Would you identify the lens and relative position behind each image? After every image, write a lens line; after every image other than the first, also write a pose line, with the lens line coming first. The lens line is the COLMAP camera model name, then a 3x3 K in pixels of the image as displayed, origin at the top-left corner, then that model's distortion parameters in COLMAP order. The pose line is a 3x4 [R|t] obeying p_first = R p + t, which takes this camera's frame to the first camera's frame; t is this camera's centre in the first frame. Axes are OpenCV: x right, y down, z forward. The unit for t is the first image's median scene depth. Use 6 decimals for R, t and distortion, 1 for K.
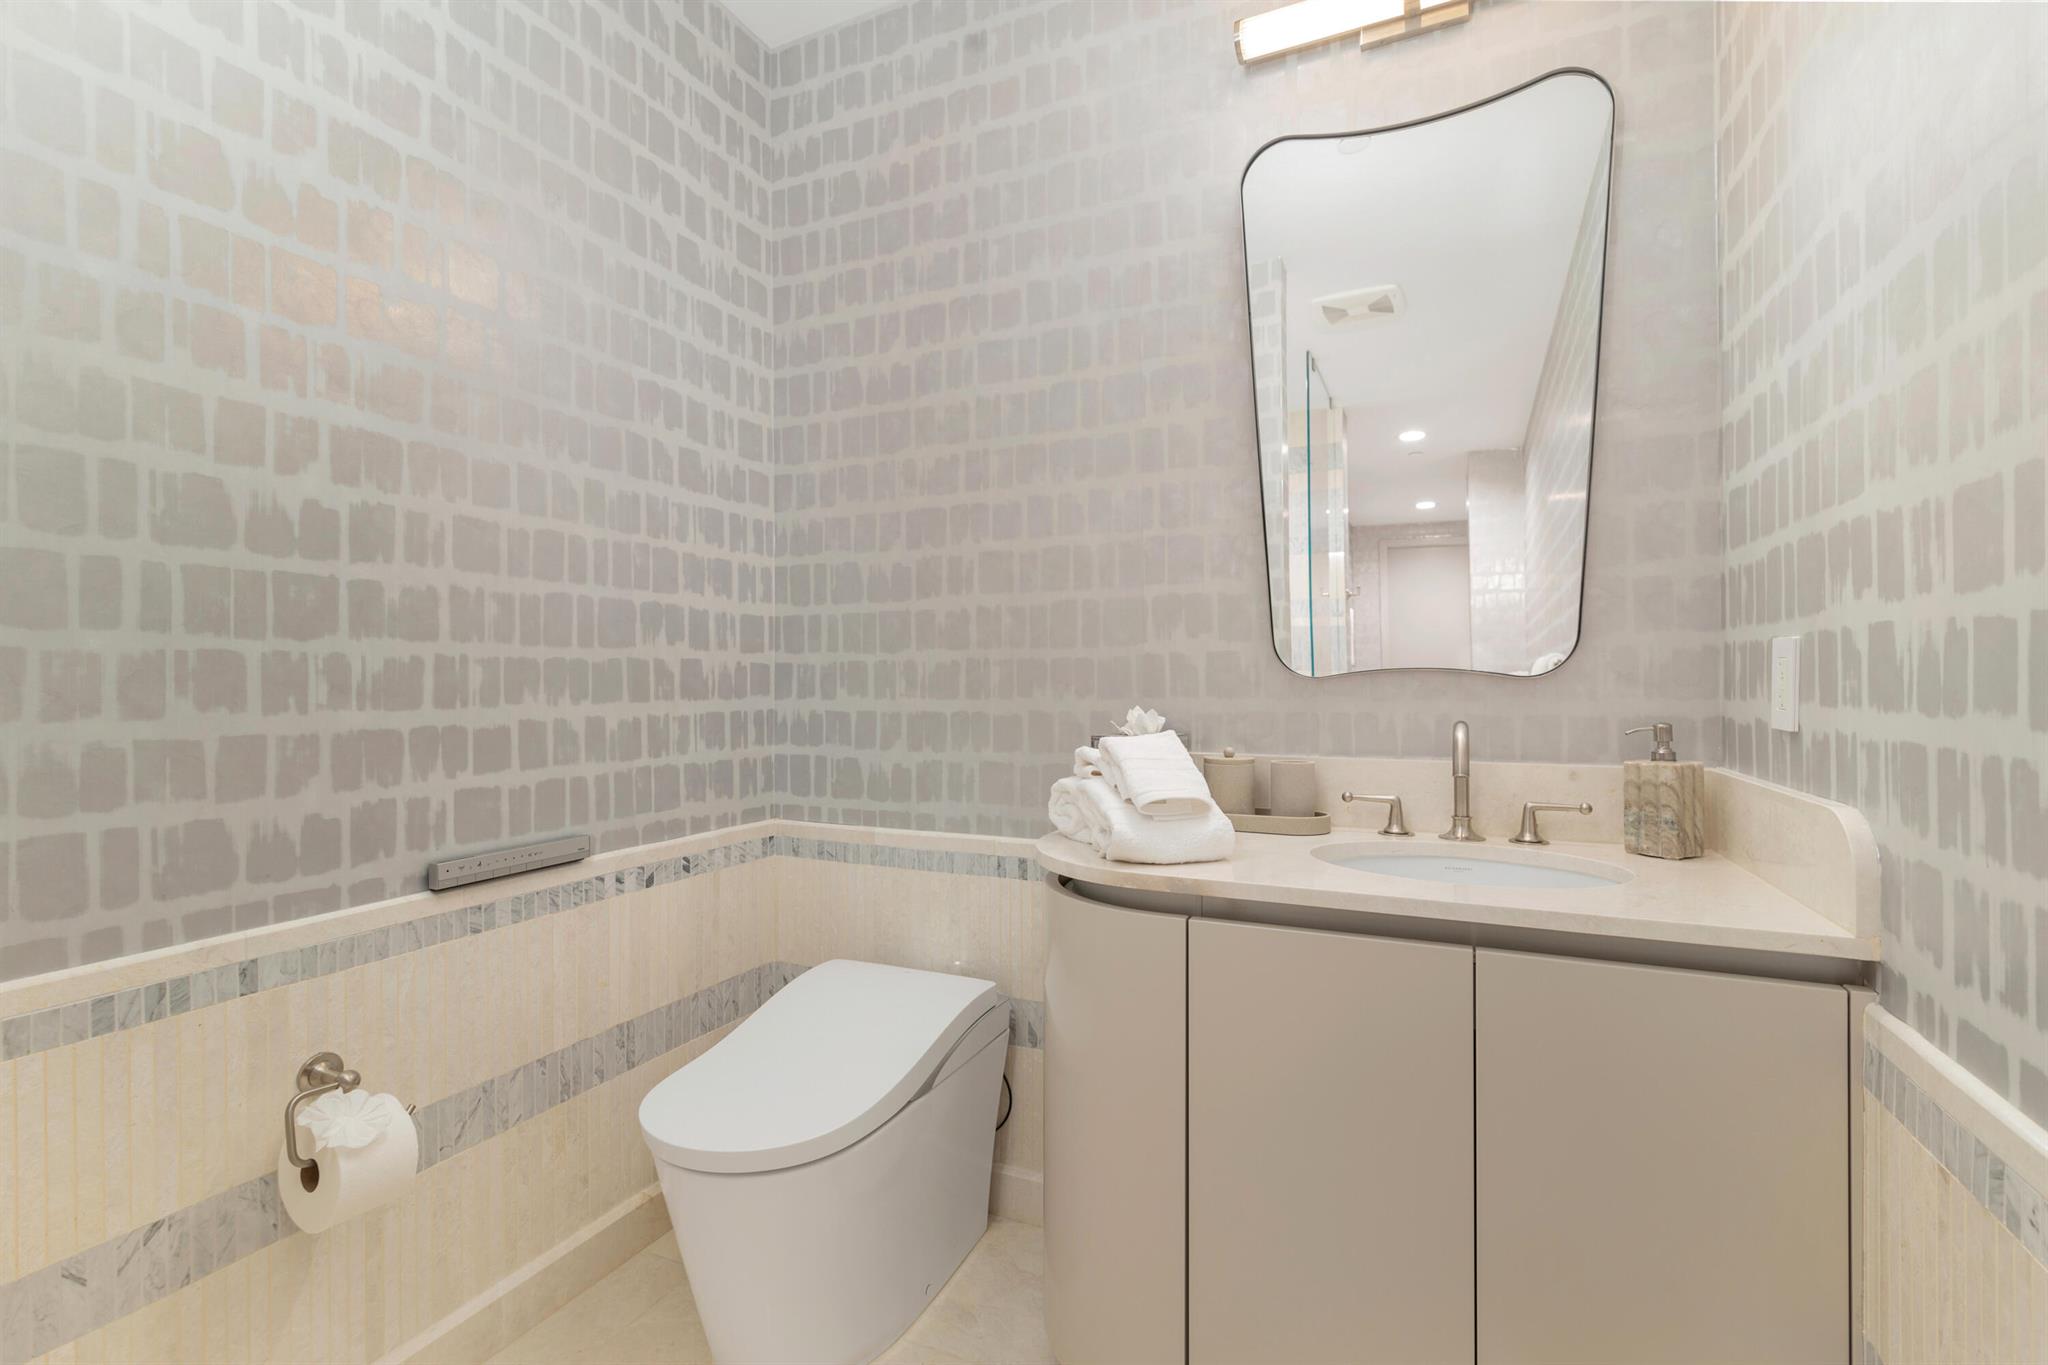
lens RADIAL K [[940.0, 0, 1024.0], [0, 940.0, 682.5], [0, 0, 1]] dist [-0.014746, 0.008970]
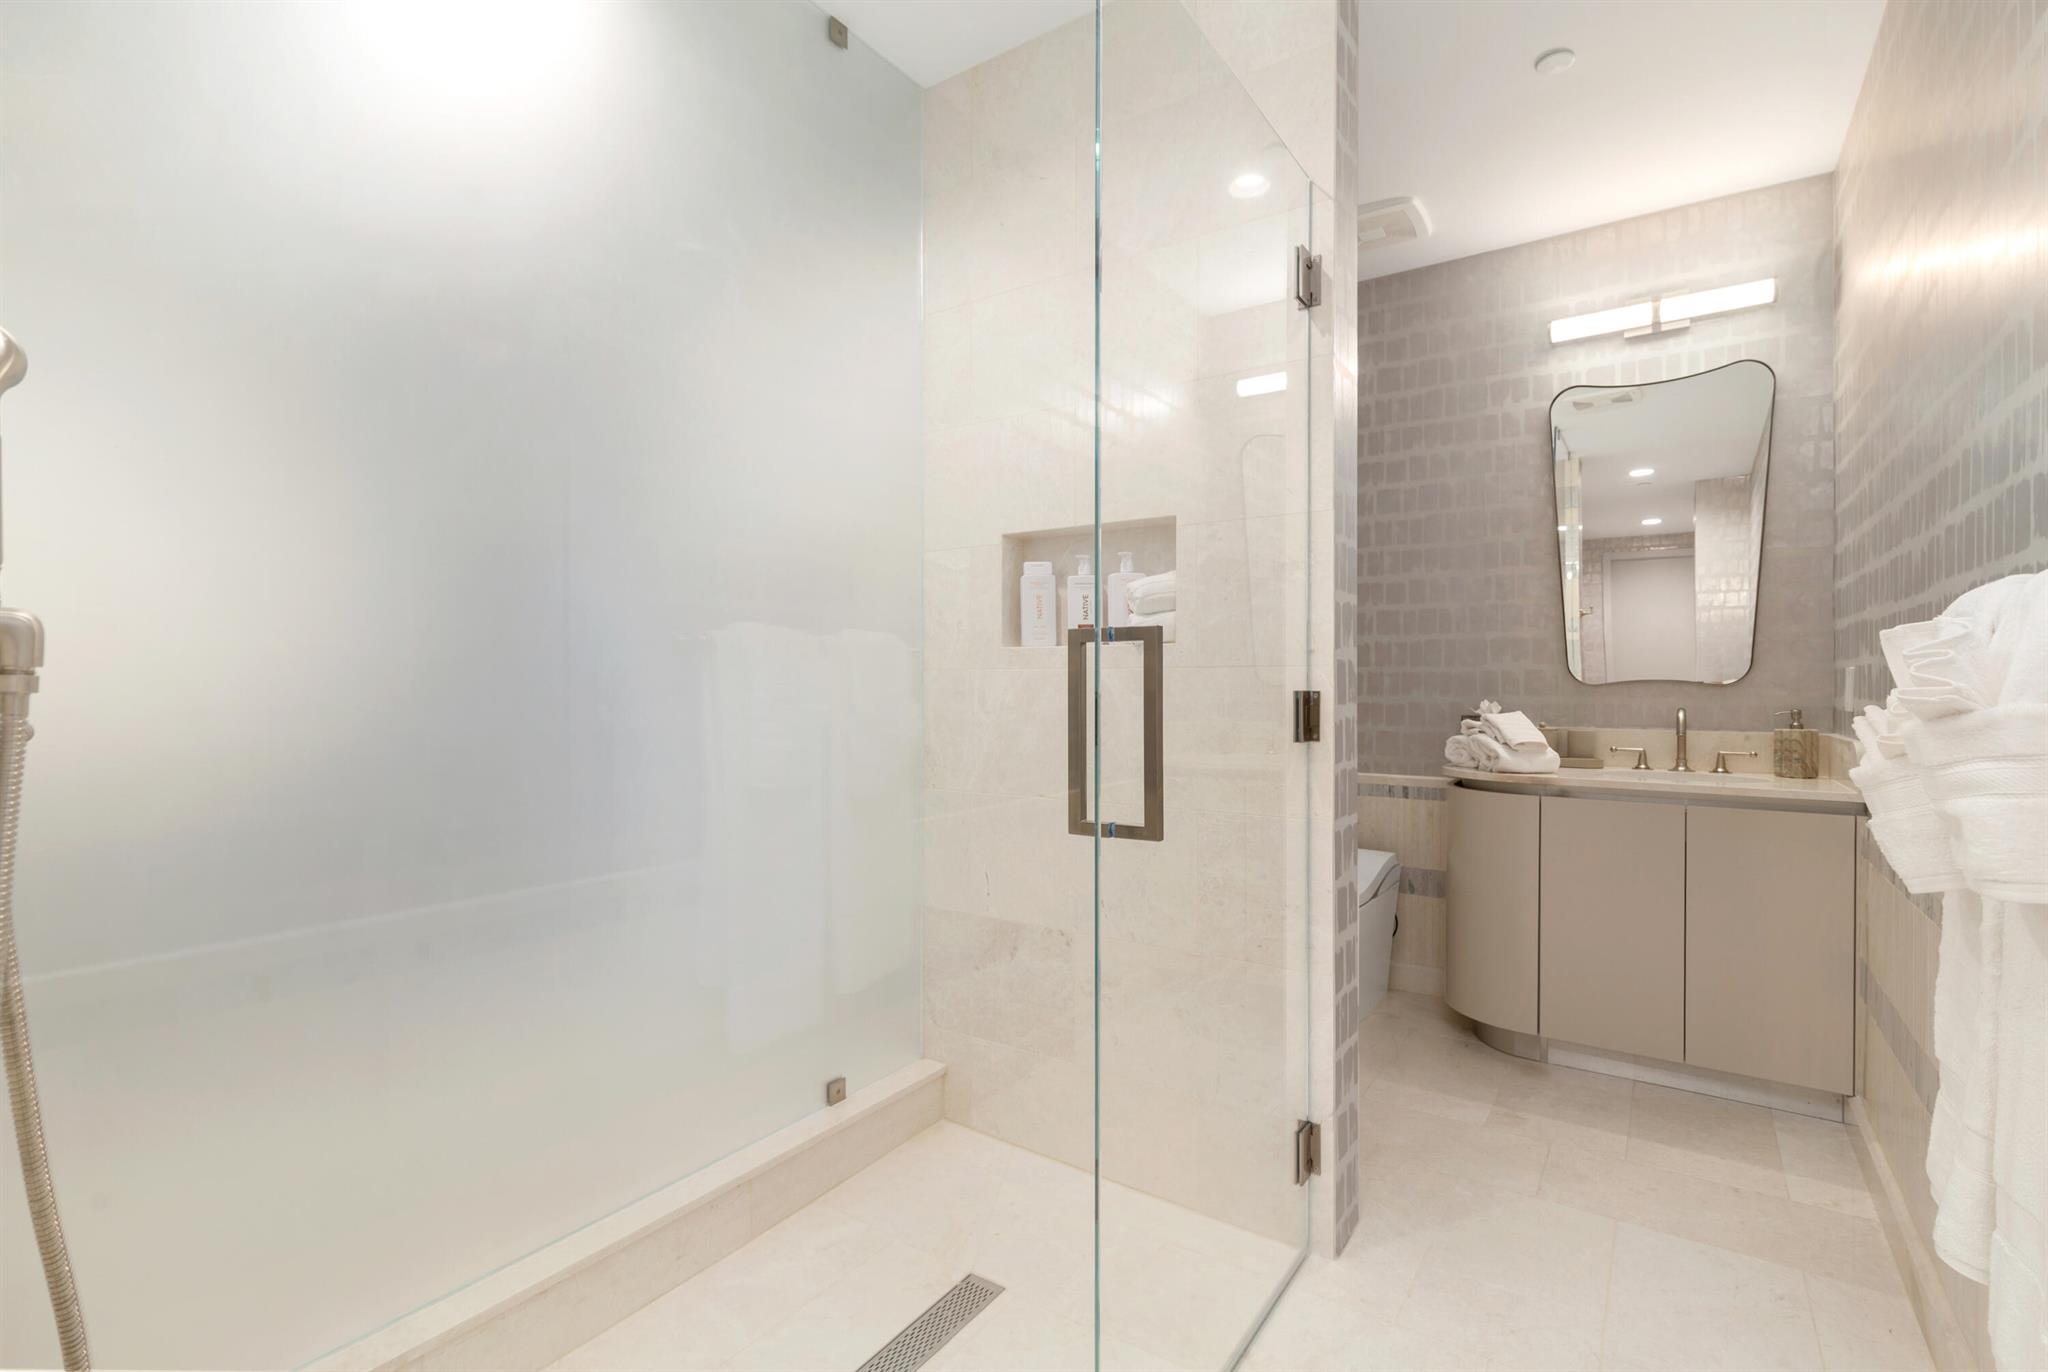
lens RADIAL K [[940.0, 0, 1024.0], [0, 940.0, 686.0], [0, 0, 1]] dist [-0.014746, 0.008970]
pose [[0.983527, 0.007164, -0.180619, -0.423150], [-0.006646, 0.999972, 0.003468, -0.001376], [0.180639, -0.002211, 0.983547, -0.930850]]
